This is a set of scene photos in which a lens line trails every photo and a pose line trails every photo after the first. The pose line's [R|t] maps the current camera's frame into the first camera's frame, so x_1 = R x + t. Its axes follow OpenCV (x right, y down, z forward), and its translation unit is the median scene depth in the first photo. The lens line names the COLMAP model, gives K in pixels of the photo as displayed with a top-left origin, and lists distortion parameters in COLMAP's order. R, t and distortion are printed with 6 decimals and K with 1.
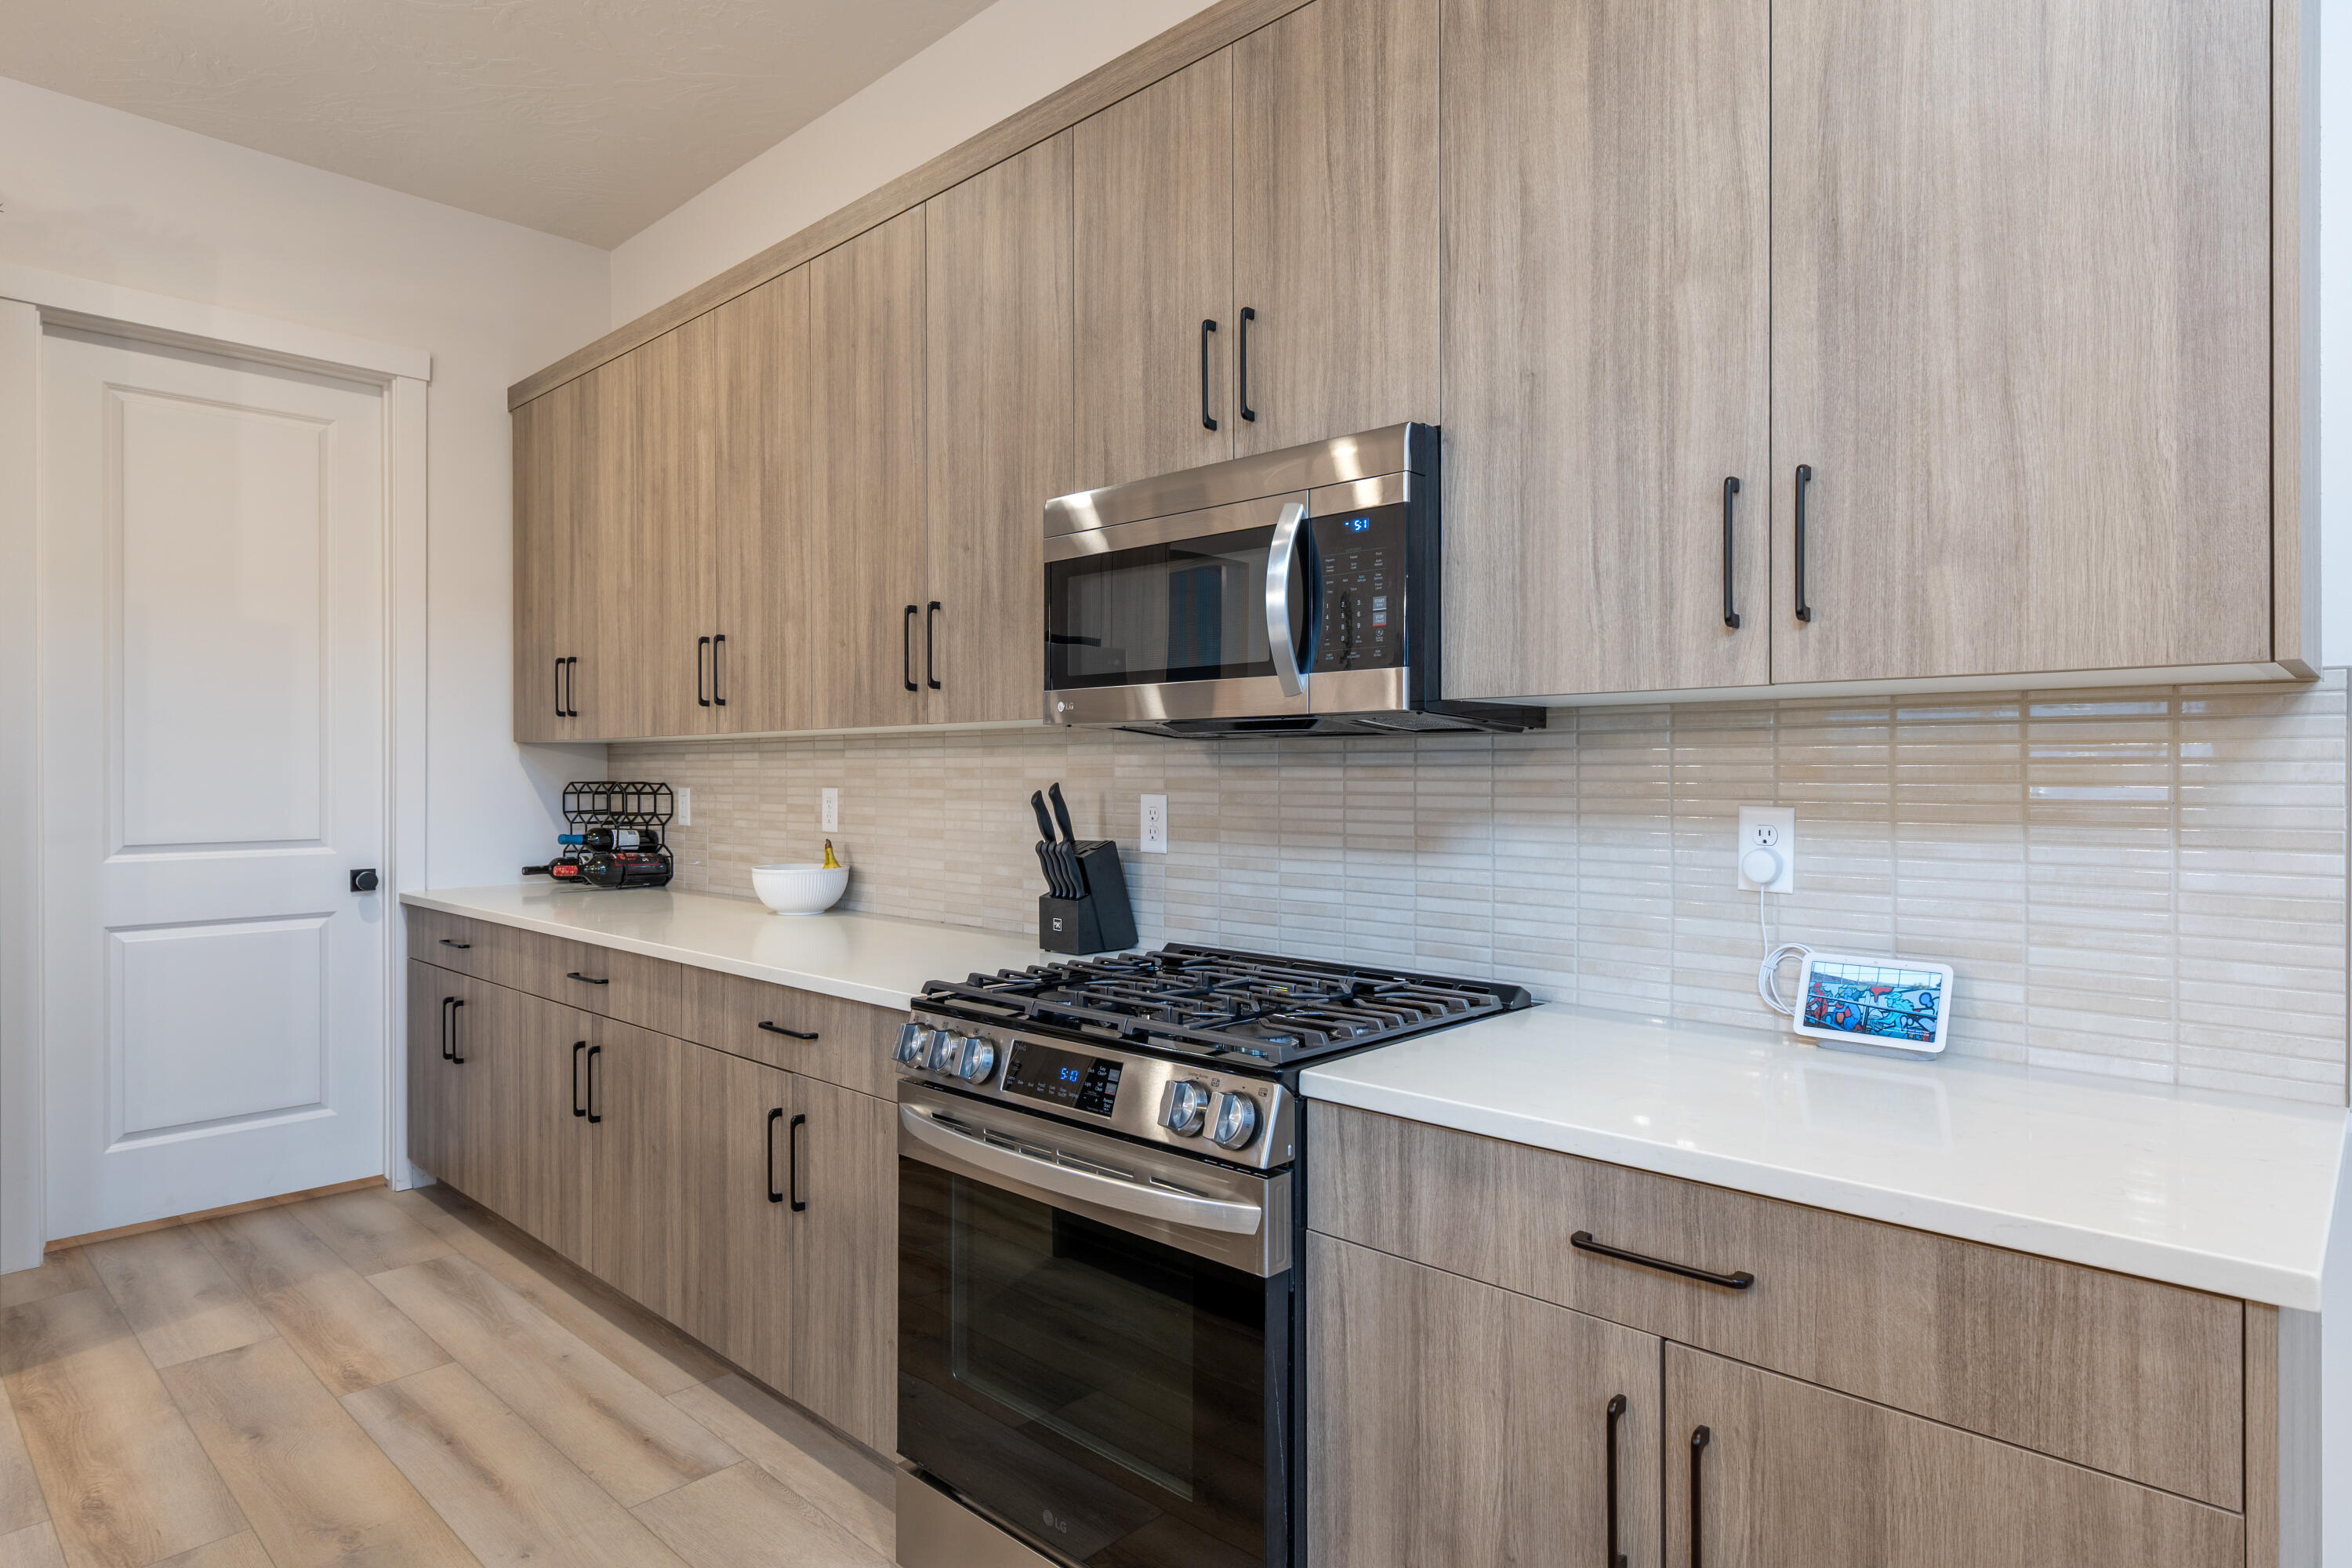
lens RADIAL K [[1295.1, 0, 1173.5], [0, 1295.1, 772.4], [0, 0, 1]] dist [0.002357, -0.000085]
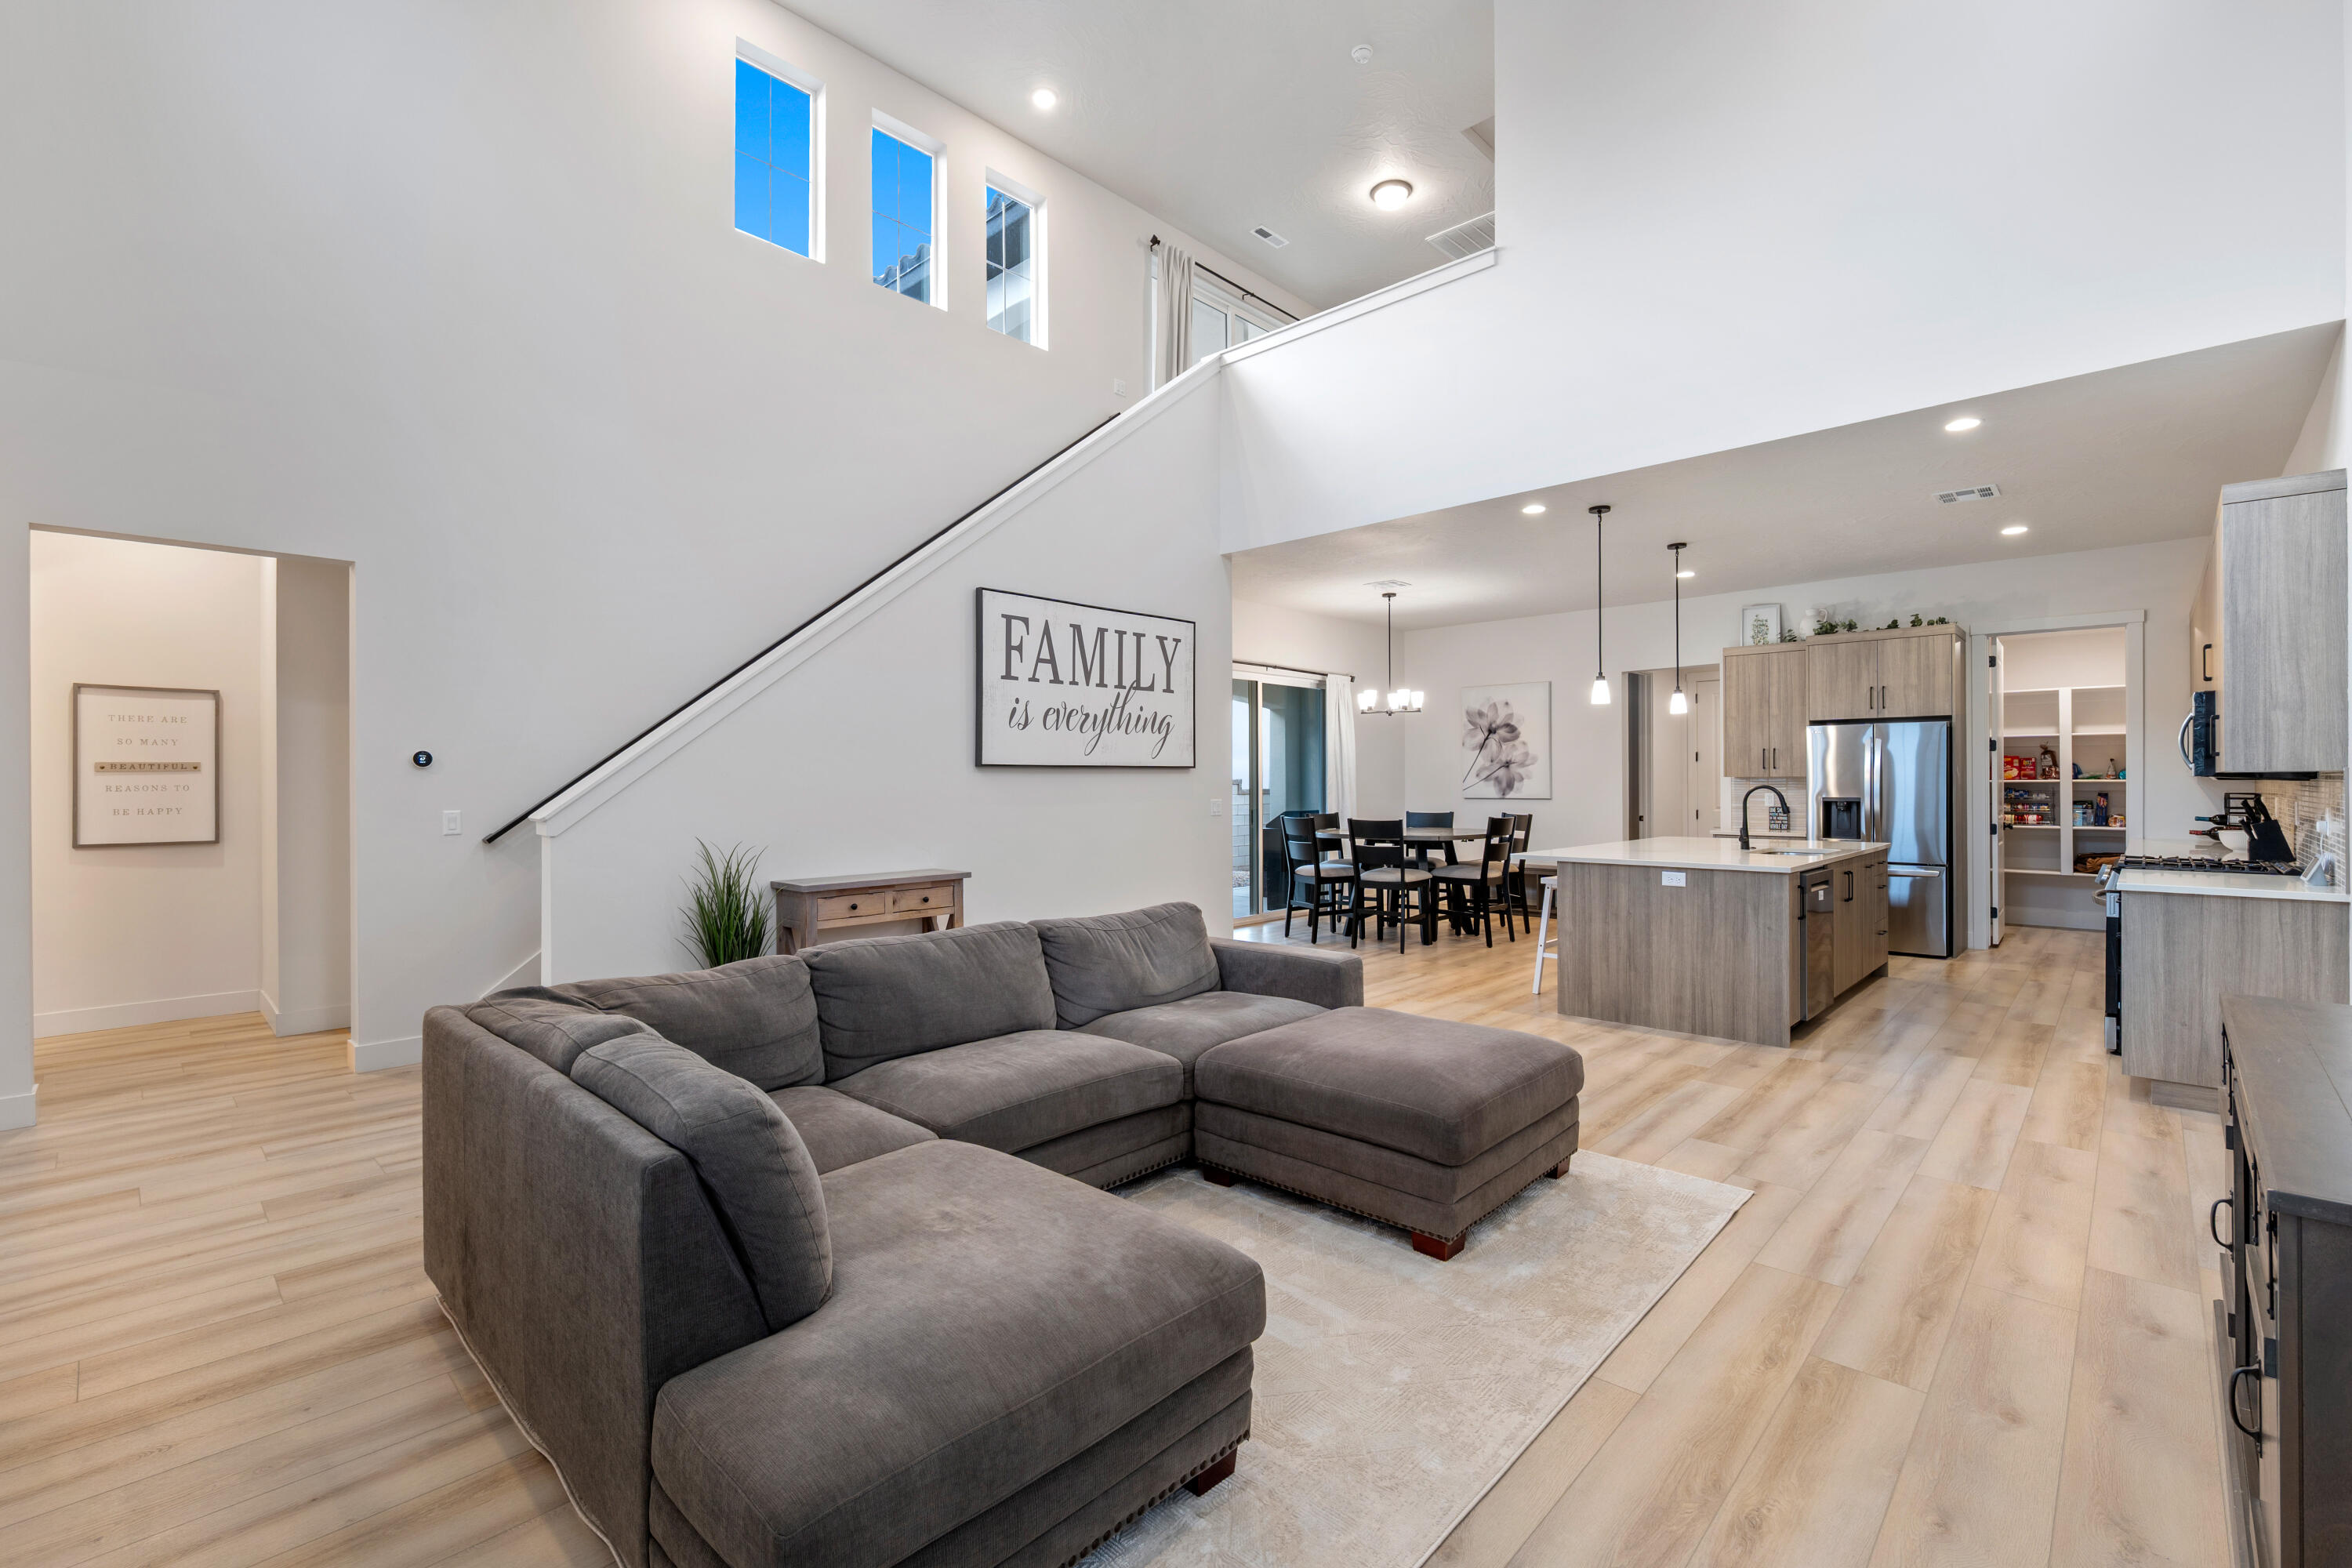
lens RADIAL K [[1021.8, 0, 1176.0], [0, 1021.8, 784.0], [0, 0, 1]] dist [-0.003697, -0.000213]
pose [[-0.004233, 0.003743, -0.999984, 2.400367], [0.004170, 0.999984, 0.003726, -0.040202], [0.999982, -0.004155, -0.004248, -1.403426]]
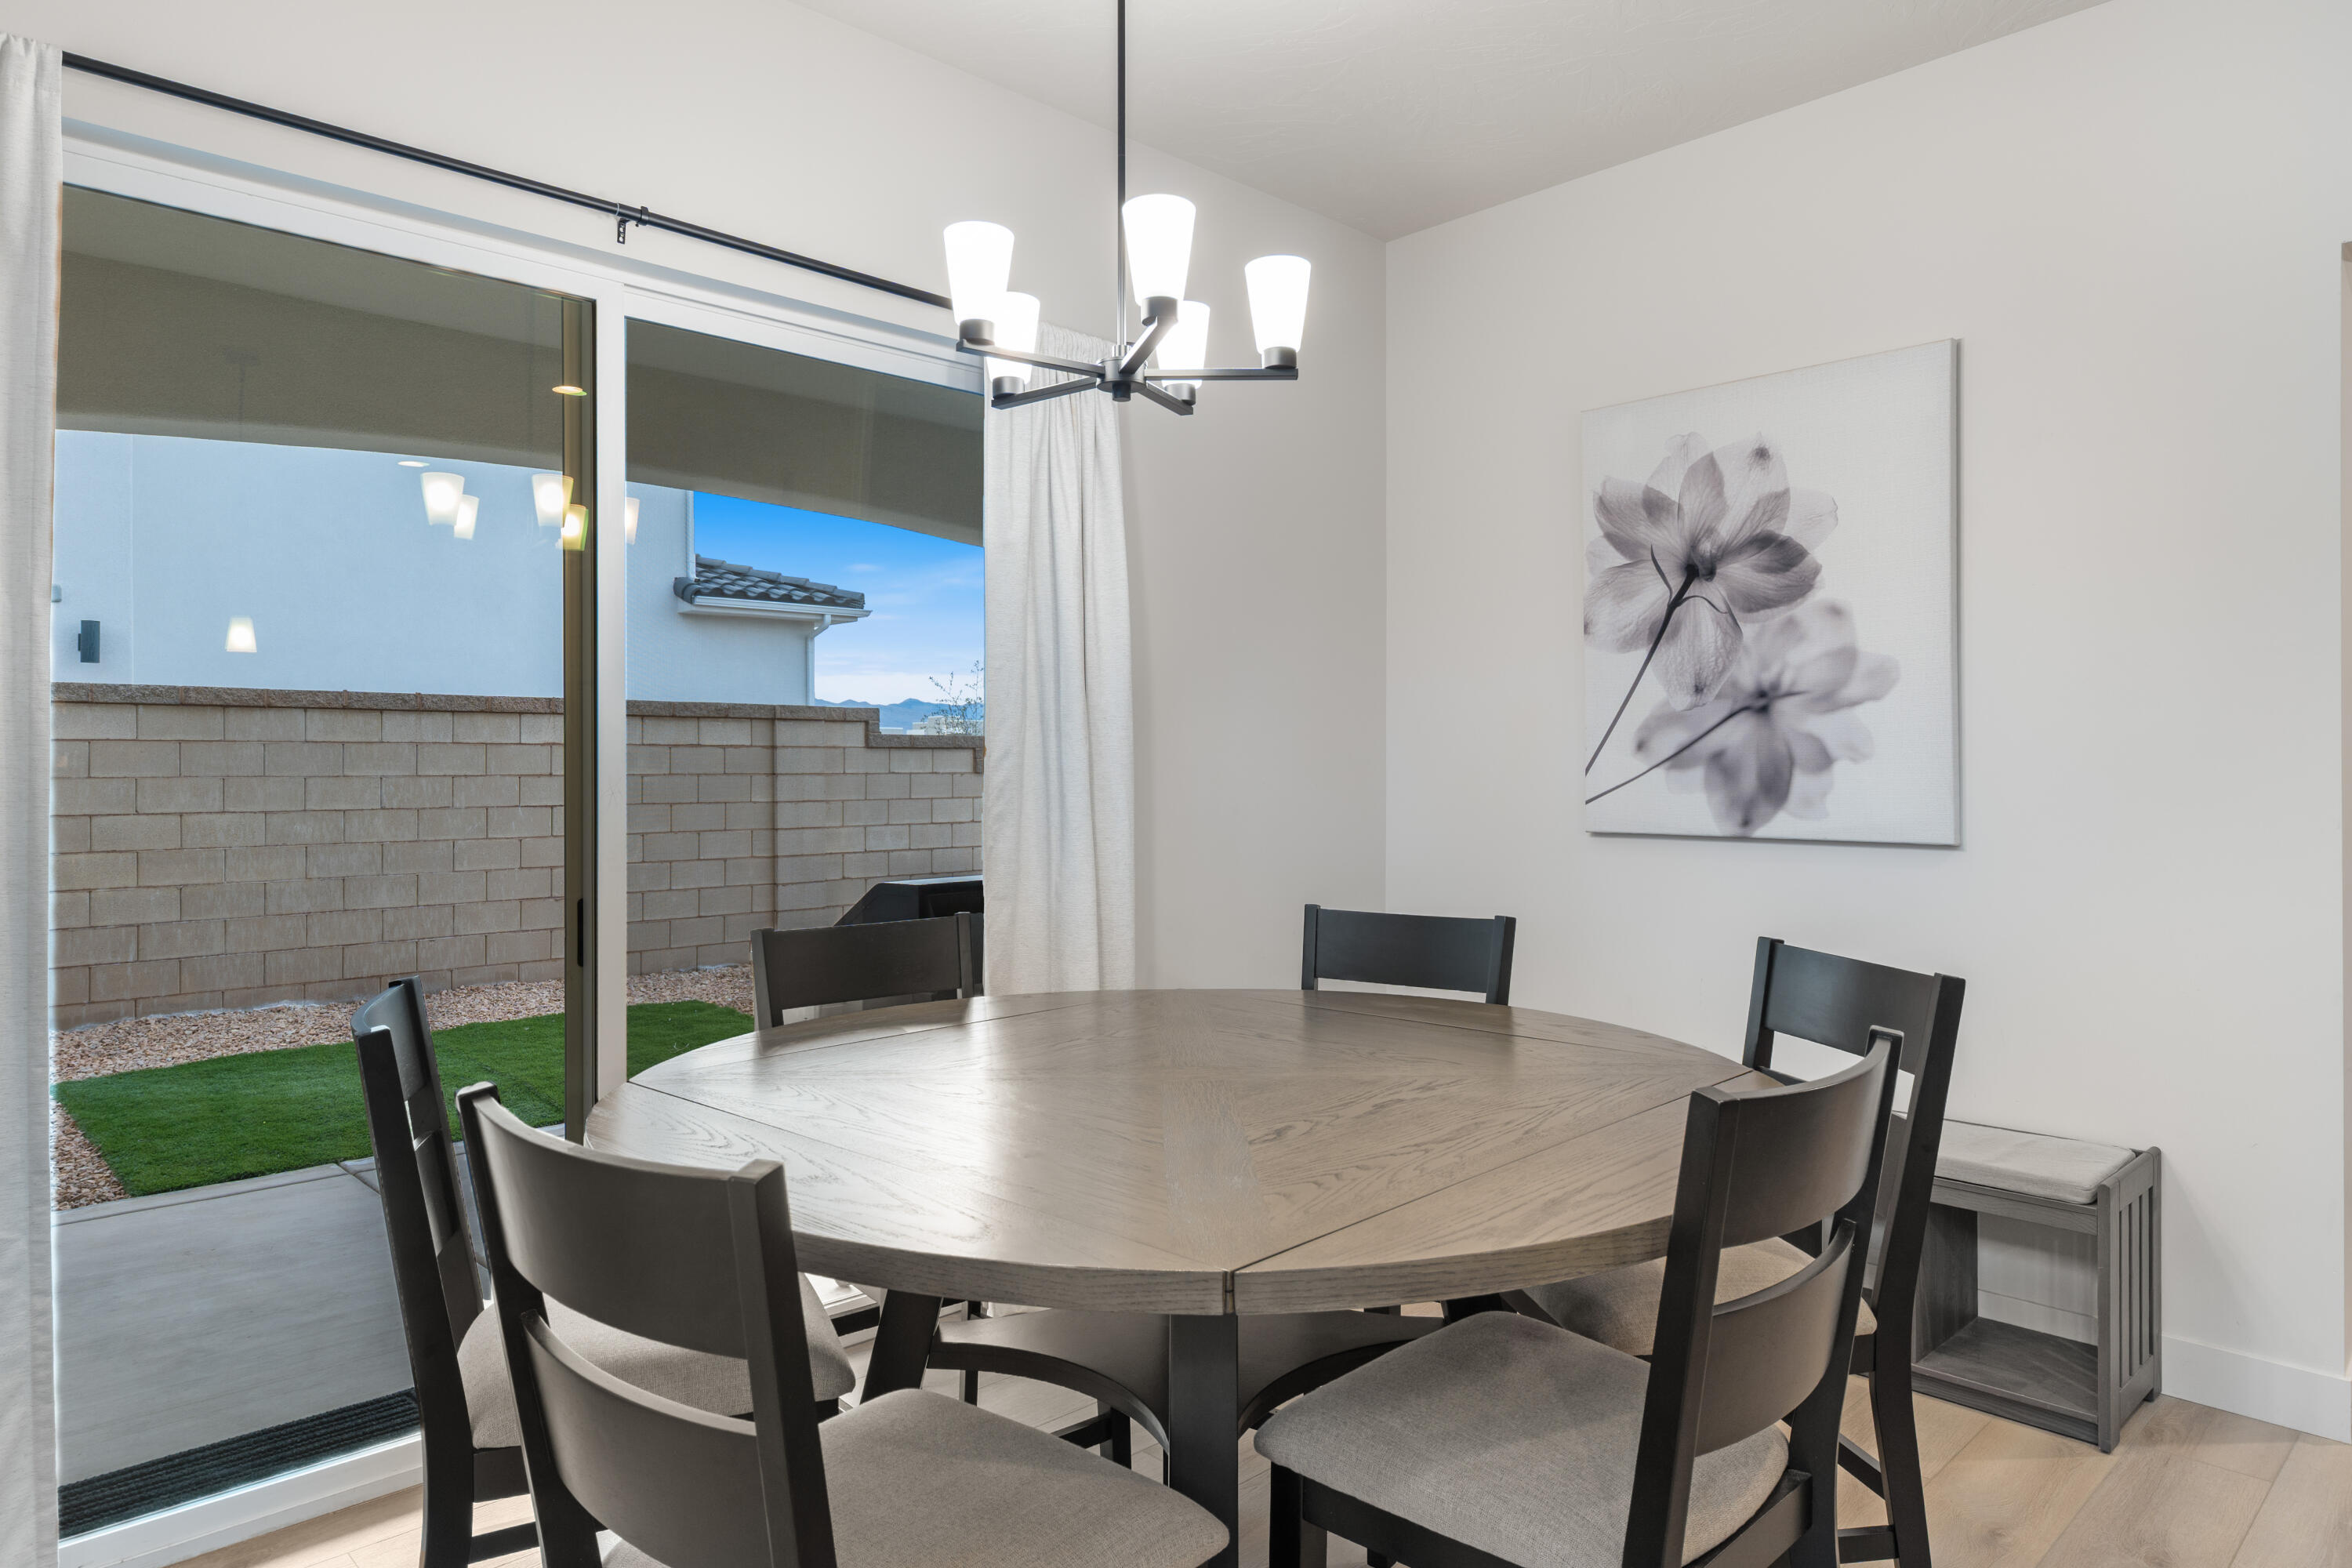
lens RADIAL K [[1425.6, 0, 1174.2], [0, 1425.6, 771.9], [0, 0, 1]] dist [-0.000196, 0.001545]
pose [[-0.049320, 0.005274, -0.998769, -0.882389], [0.000819, 0.999986, 0.005240, -0.034917], [0.998783, -0.000560, -0.049324, -0.417704]]
